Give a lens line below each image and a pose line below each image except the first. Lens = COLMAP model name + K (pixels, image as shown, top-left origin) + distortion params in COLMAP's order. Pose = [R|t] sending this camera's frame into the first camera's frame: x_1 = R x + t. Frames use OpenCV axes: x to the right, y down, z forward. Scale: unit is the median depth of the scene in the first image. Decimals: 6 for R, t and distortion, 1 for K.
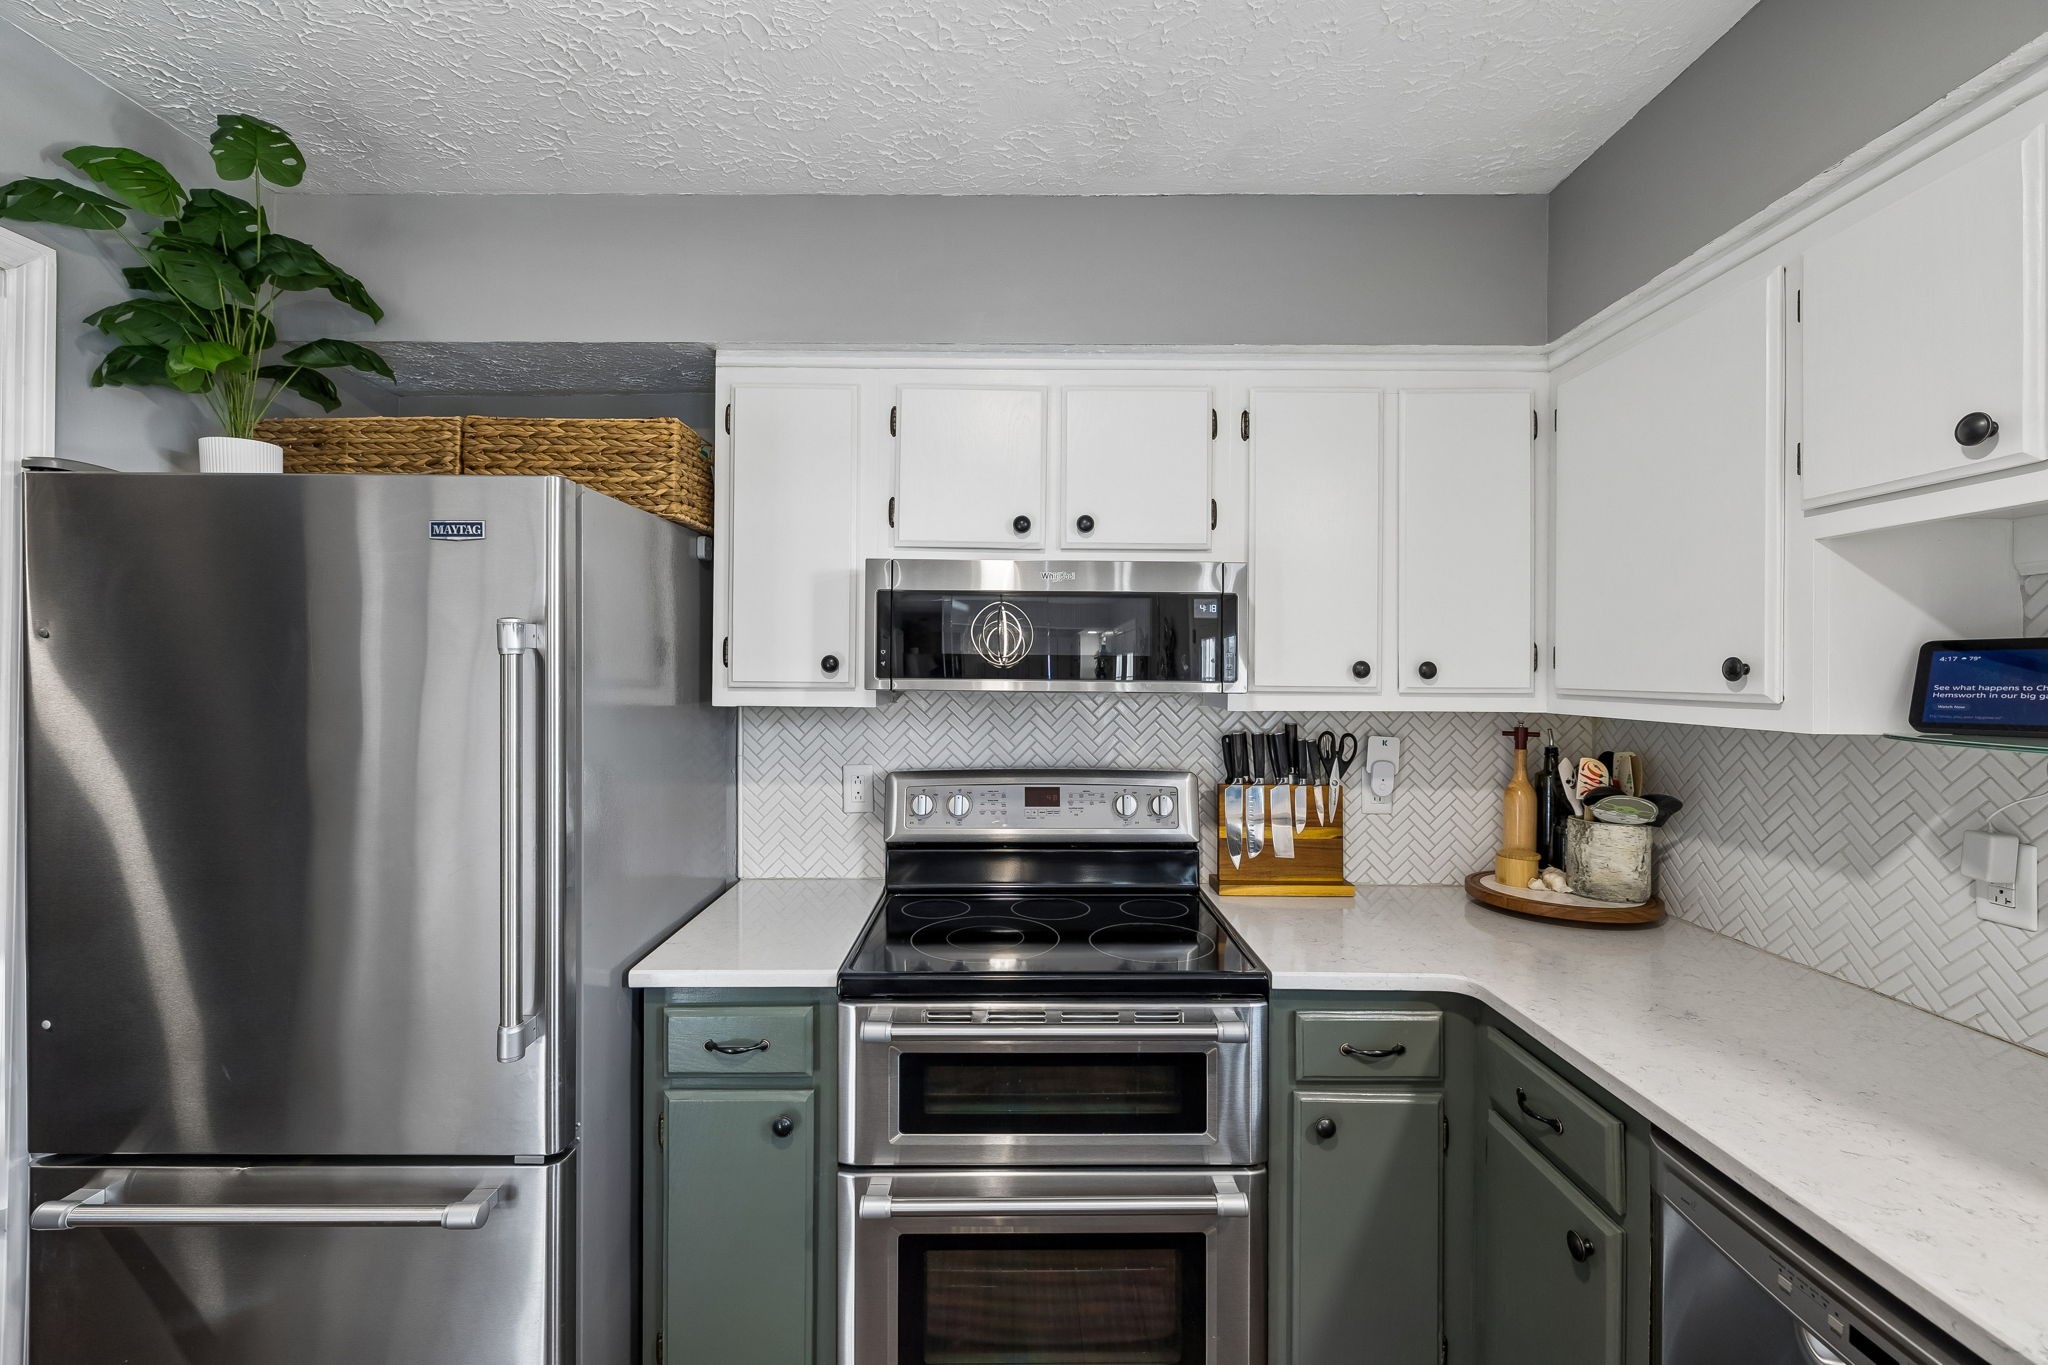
lens RADIAL K [[856.4, 0, 1026.9], [0, 856.4, 671.3], [0, 0, 1]] dist [0.000186, -0.000180]
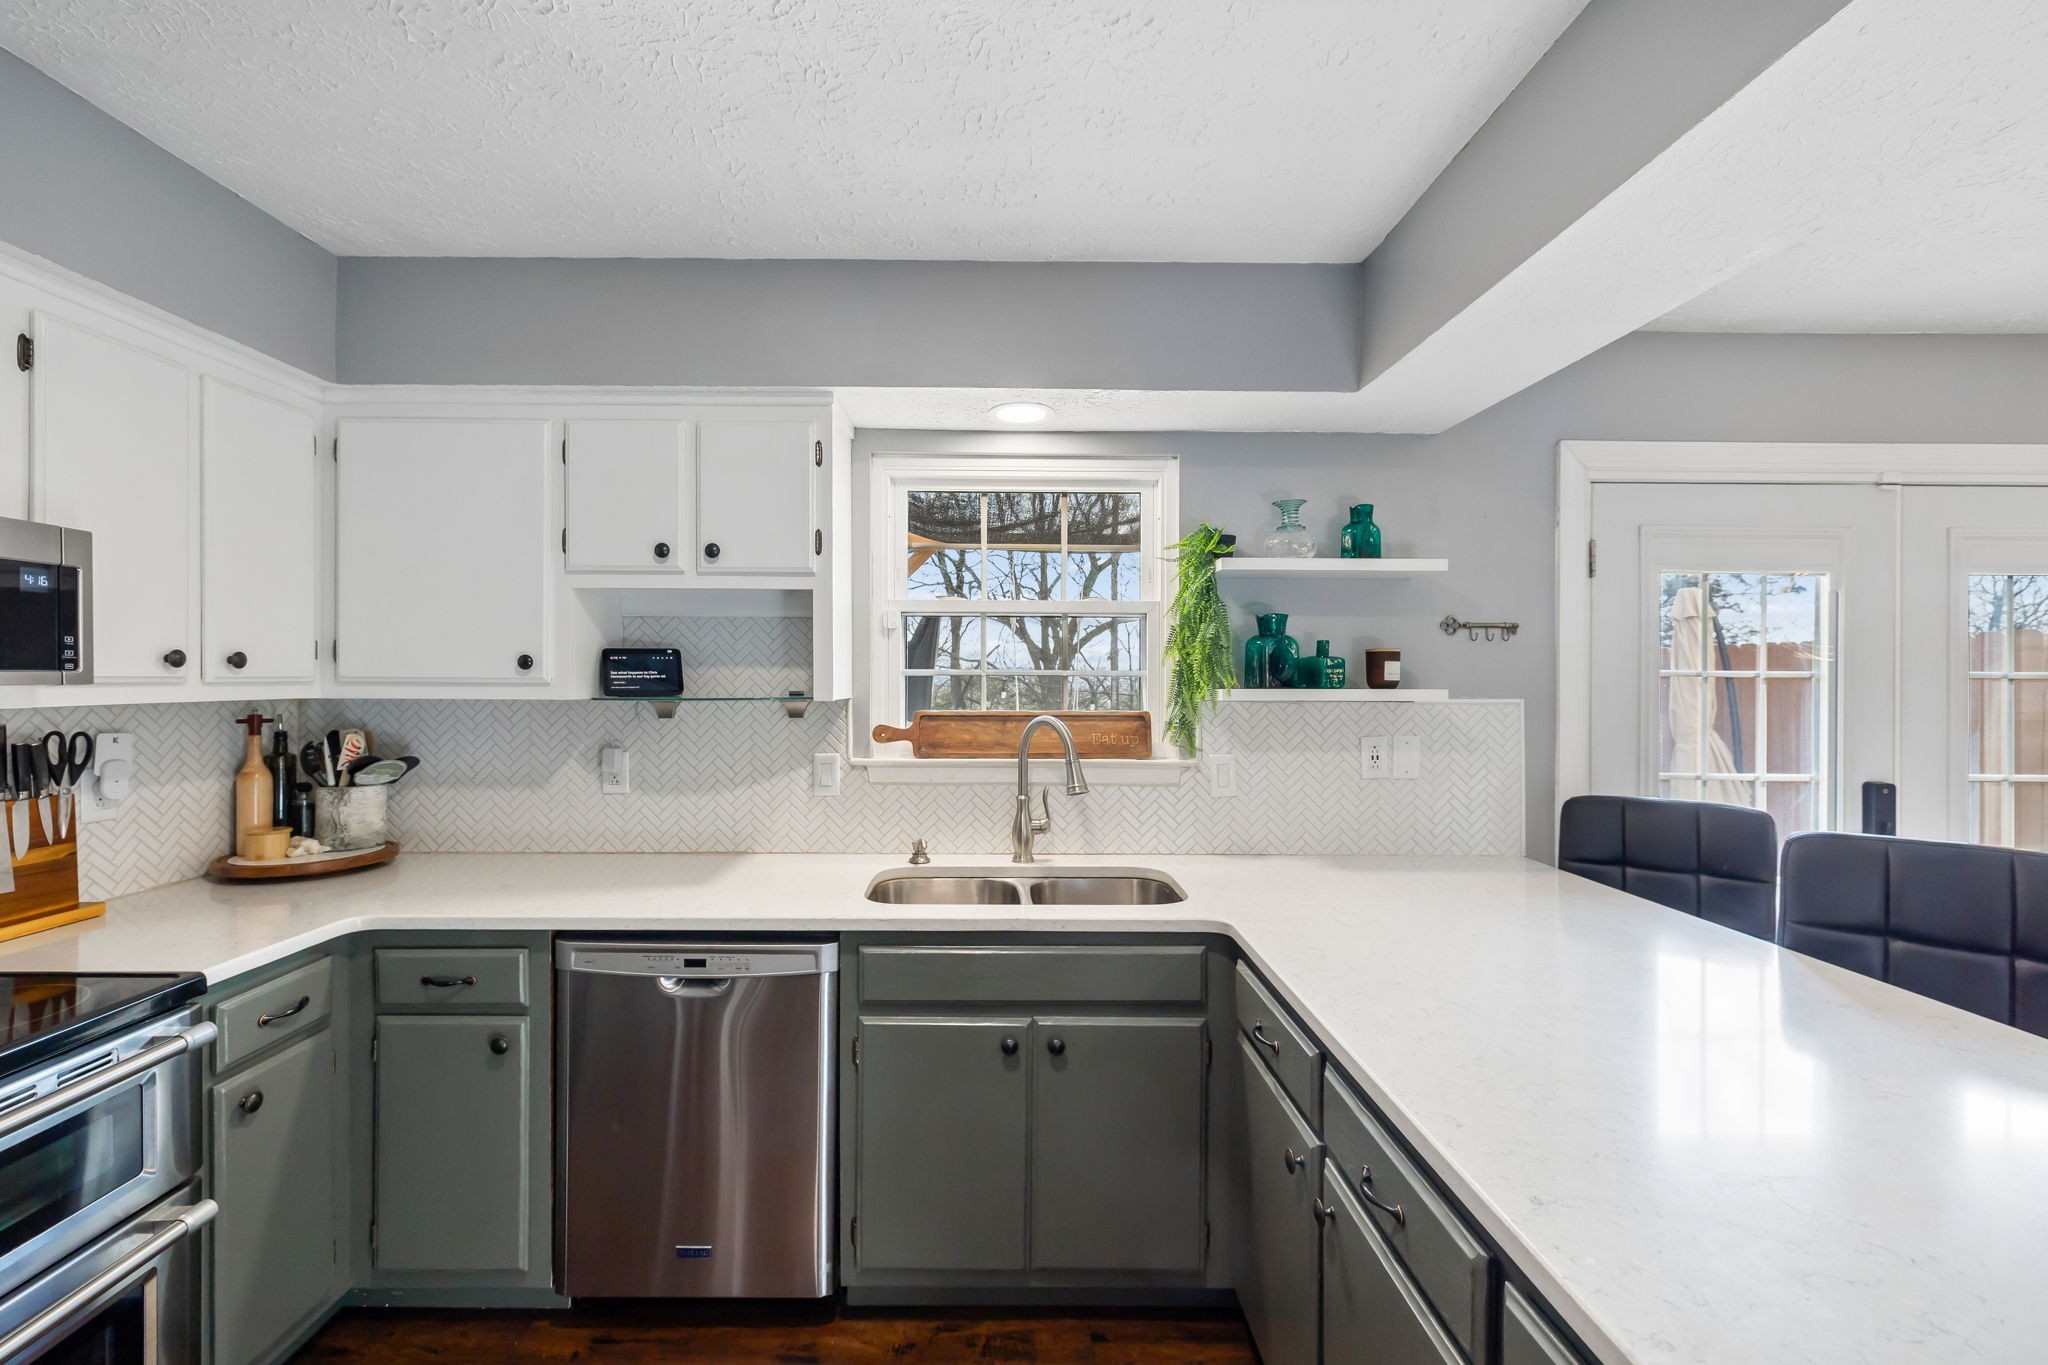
lens RADIAL K [[856.4, 0, 1016.2], [0, 856.4, 676.2], [0, 0, 1]] dist [0.000186, -0.000180]
pose [[-0.022929, -0.006846, 0.999714, -0.558770], [-0.006555, 0.999956, 0.006697, 0.004938], [-0.999716, -0.006399, -0.022973, 0.086111]]
